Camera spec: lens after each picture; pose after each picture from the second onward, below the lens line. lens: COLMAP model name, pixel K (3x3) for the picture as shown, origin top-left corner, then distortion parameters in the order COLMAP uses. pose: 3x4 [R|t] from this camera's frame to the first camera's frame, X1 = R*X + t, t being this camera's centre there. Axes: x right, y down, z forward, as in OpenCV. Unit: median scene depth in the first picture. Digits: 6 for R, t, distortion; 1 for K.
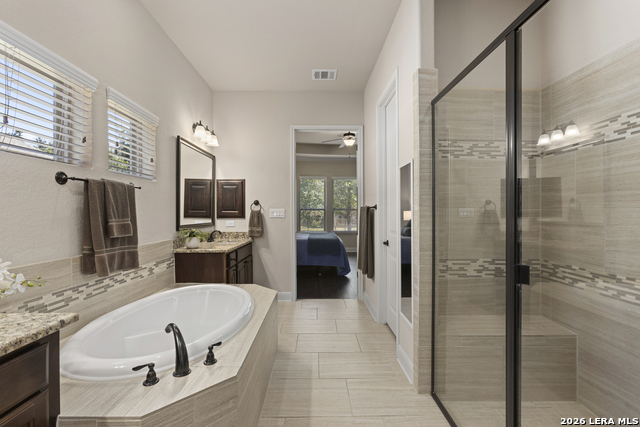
lens RADIAL K [[287.3, 0, 325.6], [0, 287.3, 217.7], [0, 0, 1]] dist [0.002369, 0.001157]
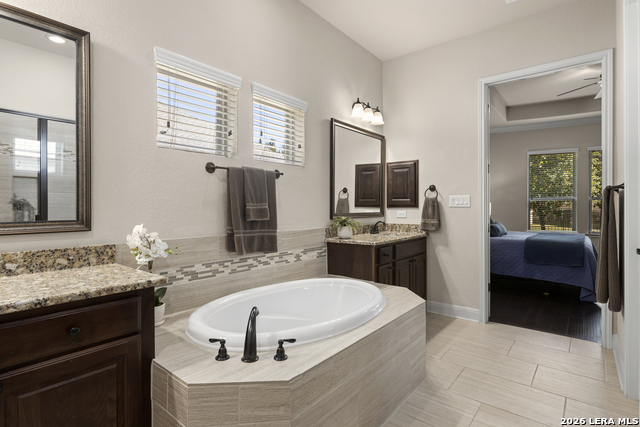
lens RADIAL K [[336.6, 0, 318.4], [0, 336.6, 212.6], [0, 0, 1]] dist [-0.008187, 0.002521]
pose [[0.755505, 0.007388, -0.655101, 0.256389], [-0.007852, 0.999967, 0.002222, 0.031798], [0.655096, 0.003465, 0.755538, 0.196637]]
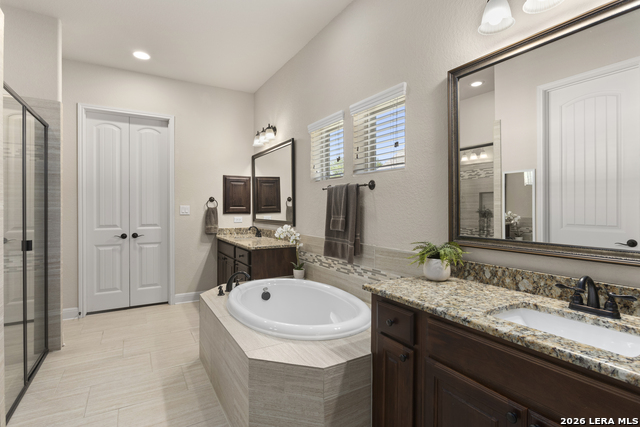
lens RADIAL K [[319.9, 0, 313.5], [0, 319.9, 214.5], [0, 0, 1]] dist [-0.013481, 0.001370]
pose [[-0.884493, -0.001925, -0.466550, 0.007098], [-0.017102, 0.999453, 0.028299, -0.033826], [0.466240, 0.033010, -0.884042, 2.033250]]
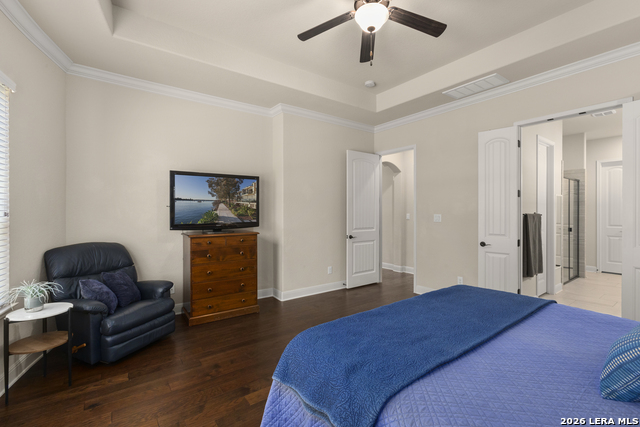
lens RADIAL K [[287.3, 0, 324.8], [0, 287.3, 214.5], [0, 0, 1]] dist [0.002369, 0.001157]
pose [[-0.578971, -0.001327, 0.815347, -0.279838], [0.011608, 0.999884, 0.009870, -0.055437], [-0.815265, 0.015179, -0.578889, 3.179177]]
